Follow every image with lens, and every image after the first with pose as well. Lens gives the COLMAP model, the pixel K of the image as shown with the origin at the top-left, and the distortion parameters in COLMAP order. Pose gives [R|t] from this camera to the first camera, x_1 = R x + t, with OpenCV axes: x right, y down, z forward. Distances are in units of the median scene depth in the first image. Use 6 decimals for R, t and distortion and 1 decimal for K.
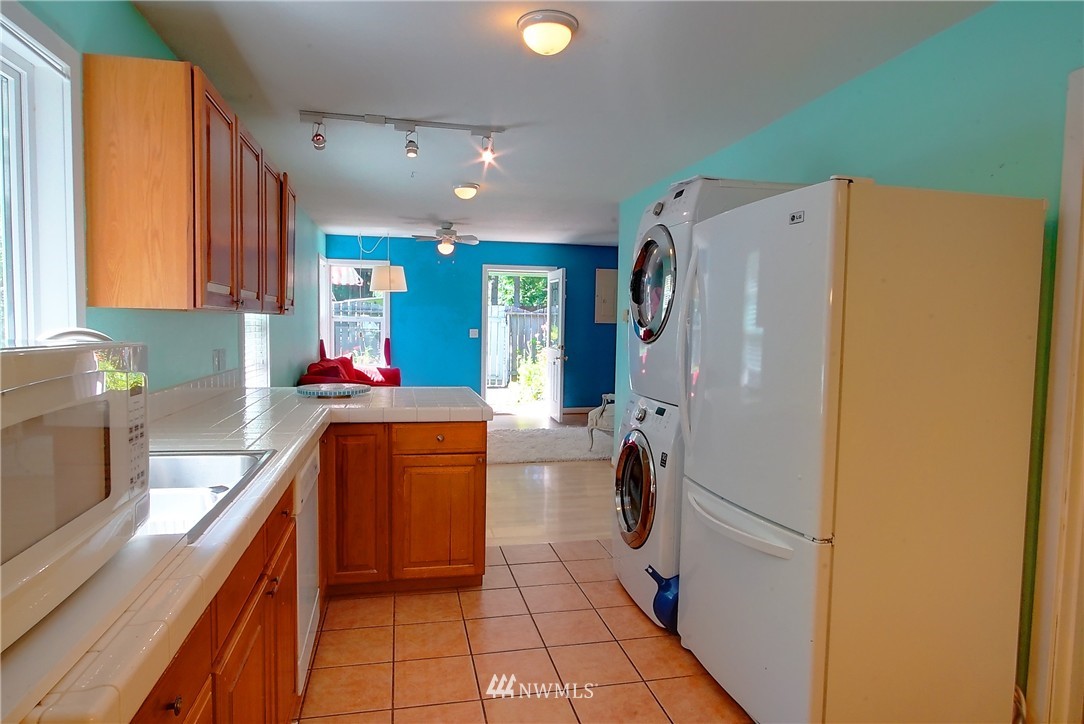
lens RADIAL K [[633.4, 0, 542.0], [0, 633.4, 362.0], [0, 0, 1]] dist [-0.002259, 0.000275]
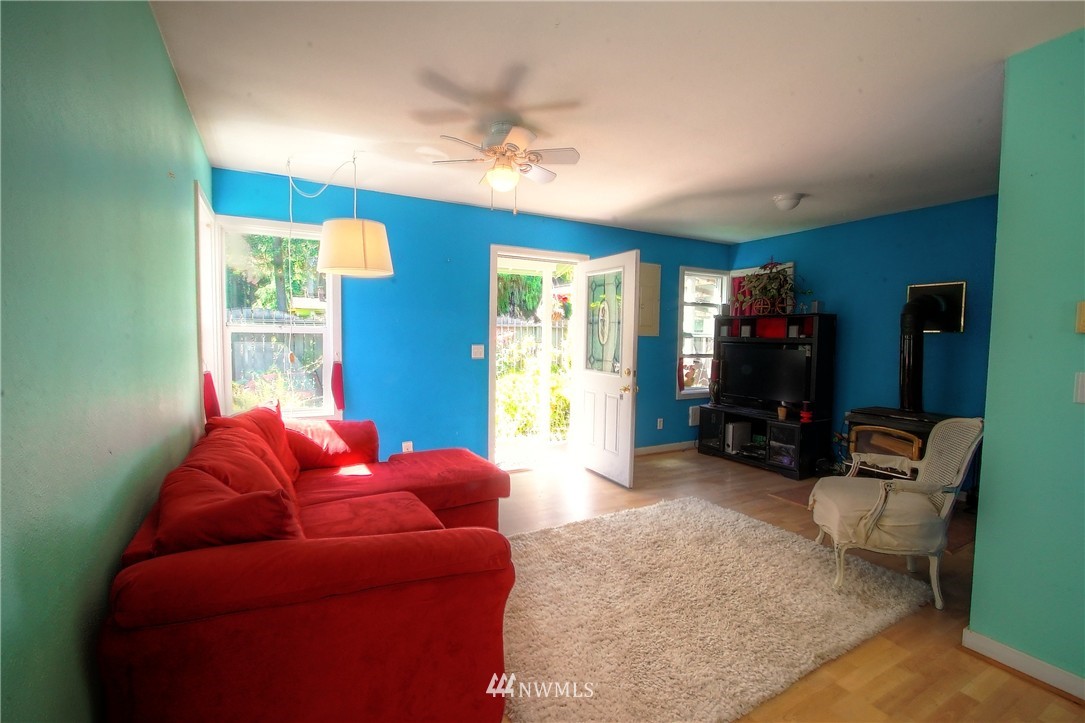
lens RADIAL K [[495.1, 0, 542.5], [0, 495.1, 361.5], [0, 0, 1]] dist [-0.002366, -0.000280]
pose [[0.963893, -0.016466, 0.265781, -0.193498], [0.018090, 0.999830, -0.003661, -0.034929], [-0.265676, 0.008337, 0.964026, 0.546271]]
